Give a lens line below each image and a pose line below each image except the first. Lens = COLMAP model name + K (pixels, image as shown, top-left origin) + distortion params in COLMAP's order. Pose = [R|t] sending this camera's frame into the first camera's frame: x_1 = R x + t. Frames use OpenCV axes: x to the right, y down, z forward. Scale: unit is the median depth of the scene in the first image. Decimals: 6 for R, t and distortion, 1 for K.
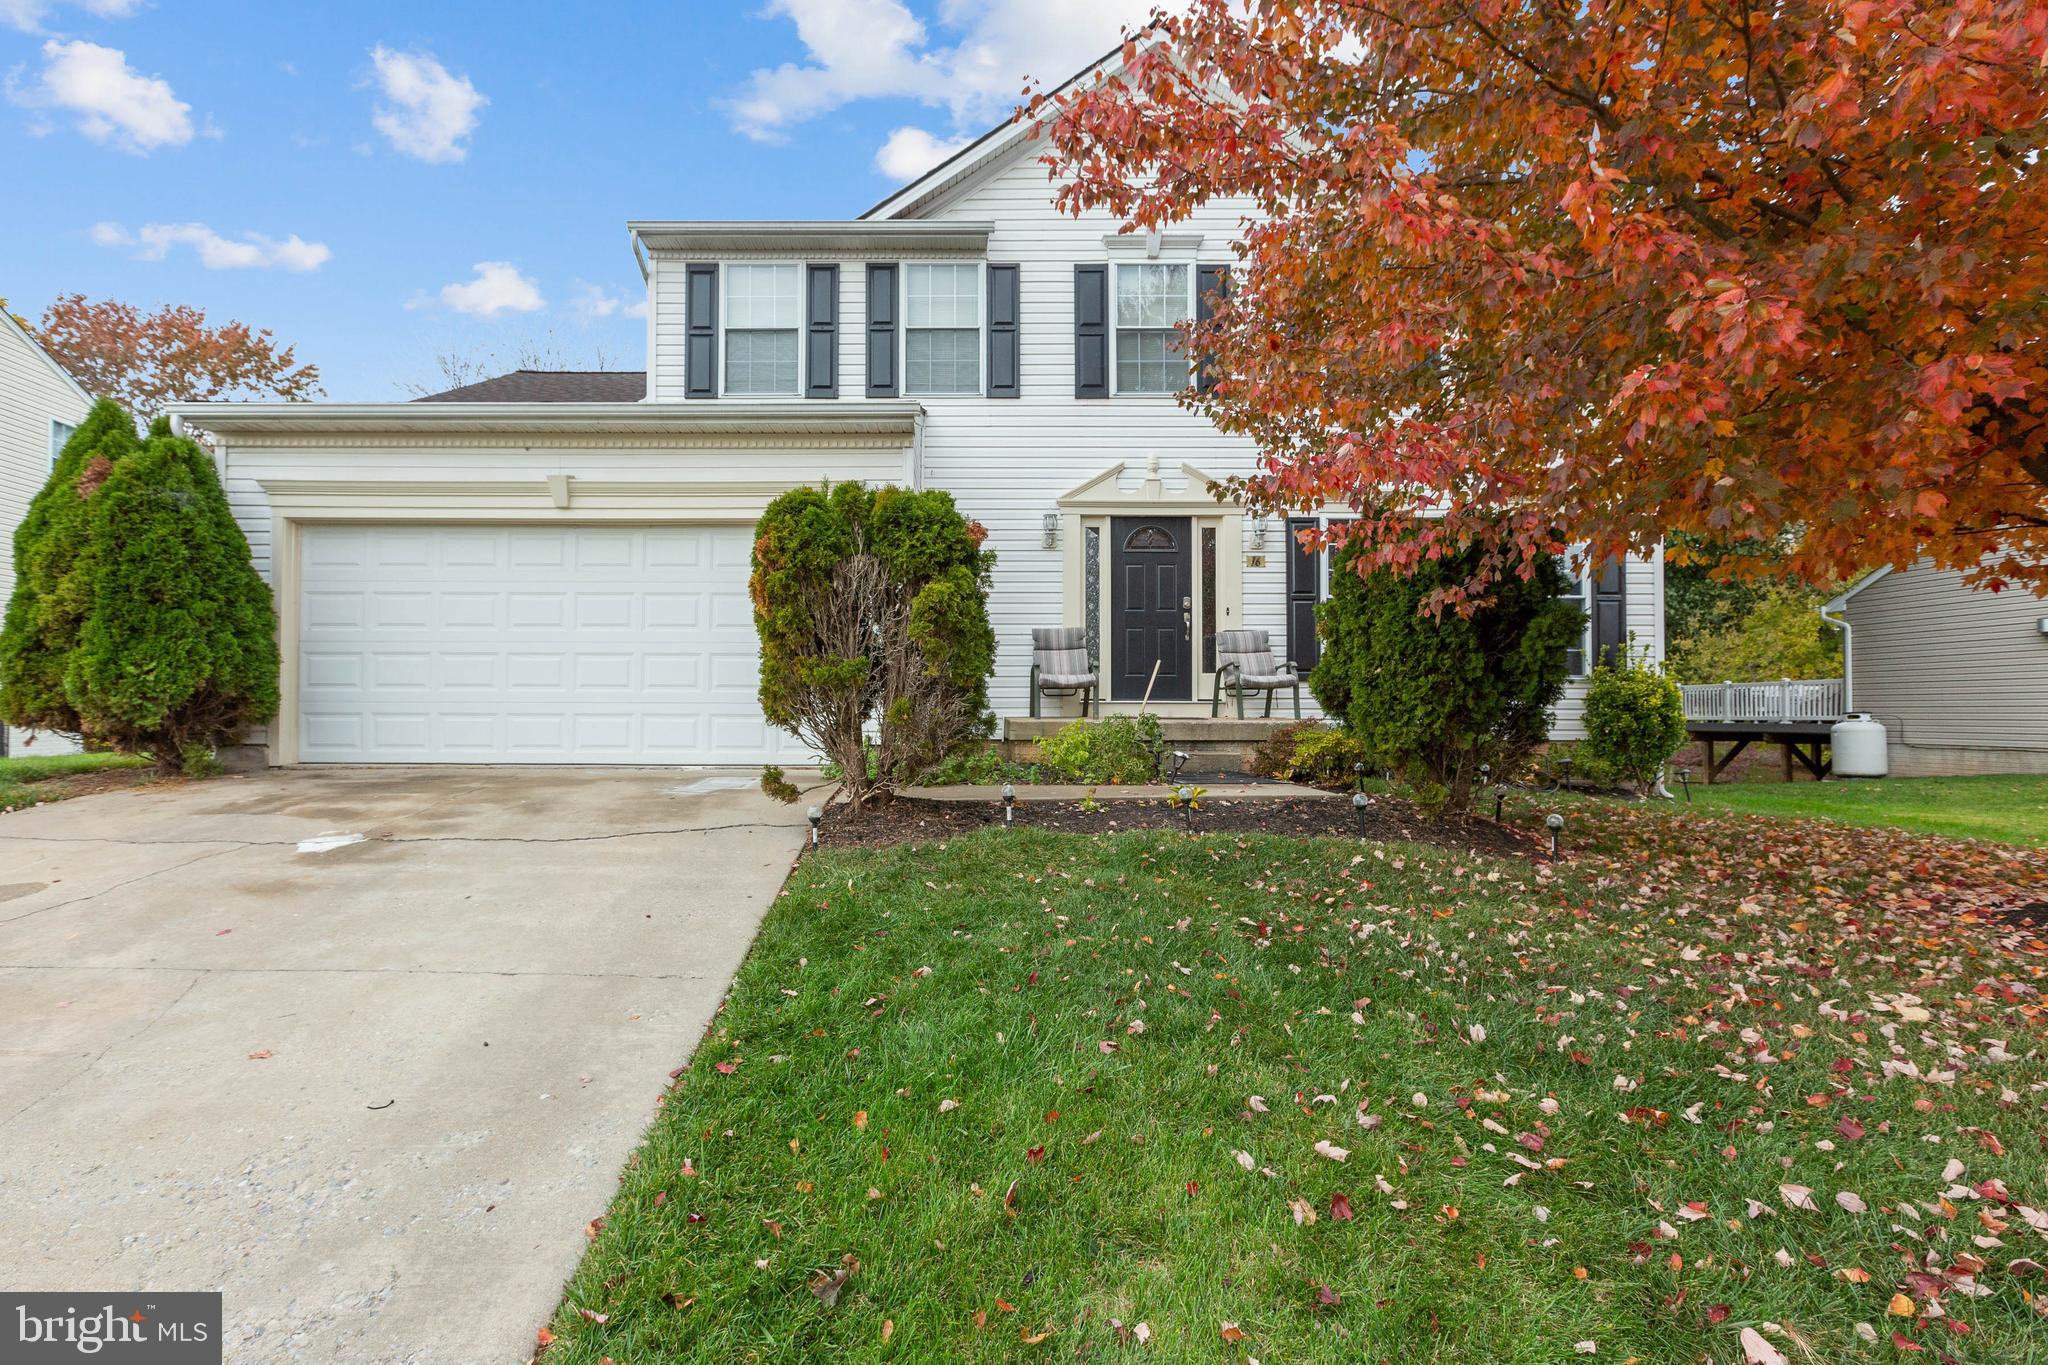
lens RADIAL K [[926.4, 0, 1023.1], [0, 926.4, 683.0], [0, 0, 1]] dist [0.004451, -0.003901]
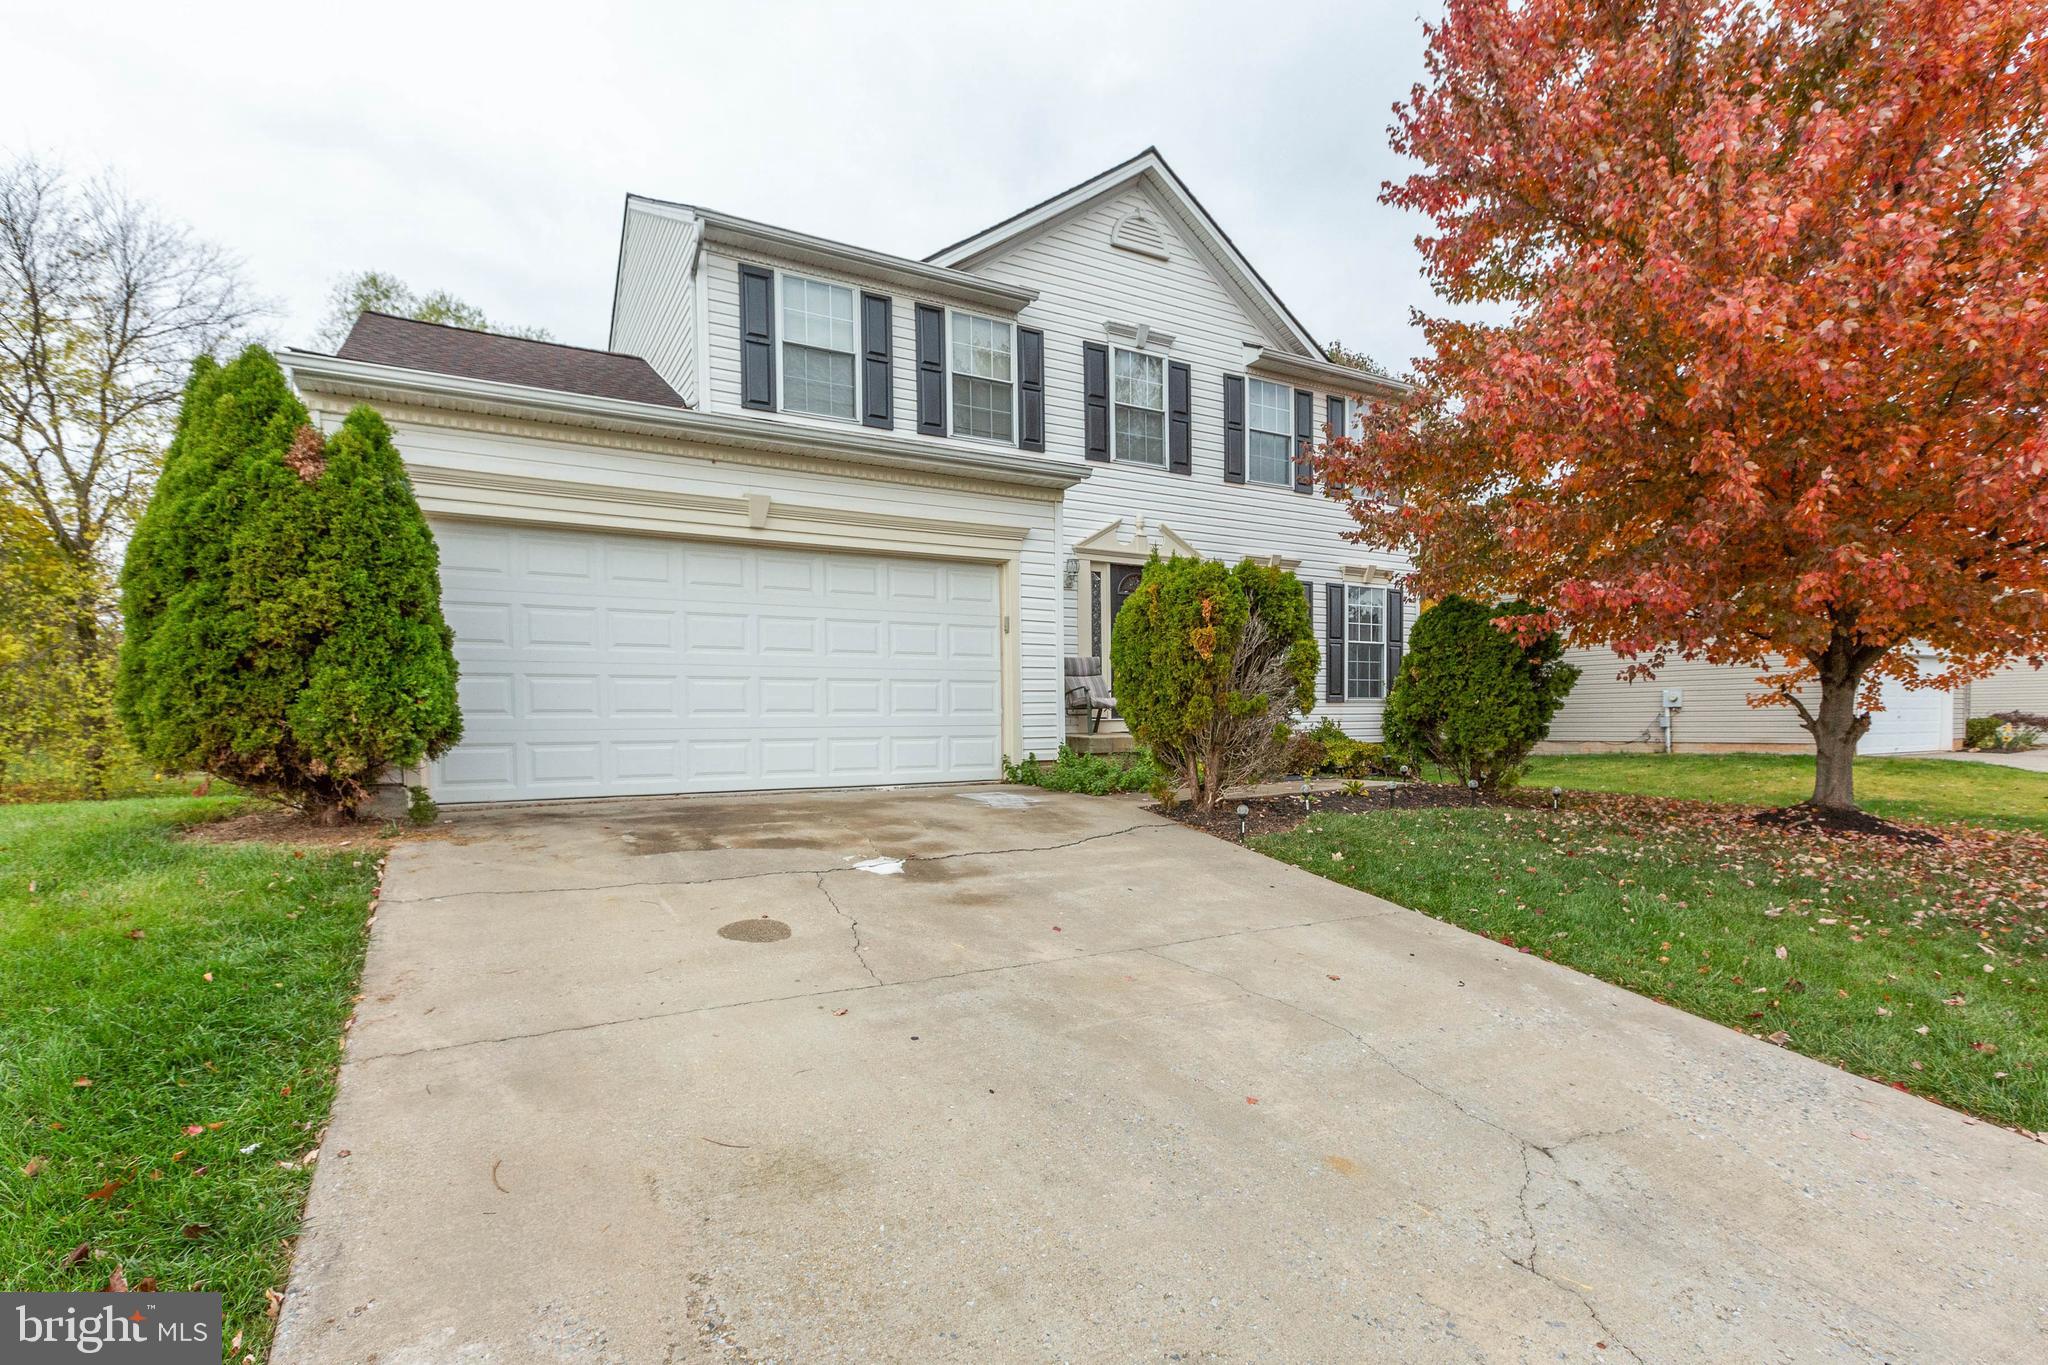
lens RADIAL K [[926.4, 0, 1021.1], [0, 926.4, 751.3], [0, 0, 1]] dist [0.004451, -0.003901]
pose [[0.872236, -0.031062, 0.488098, -0.592051], [0.003961, 0.998397, 0.056457, -0.007500], [-0.489070, -0.047311, 0.870961, 0.011057]]
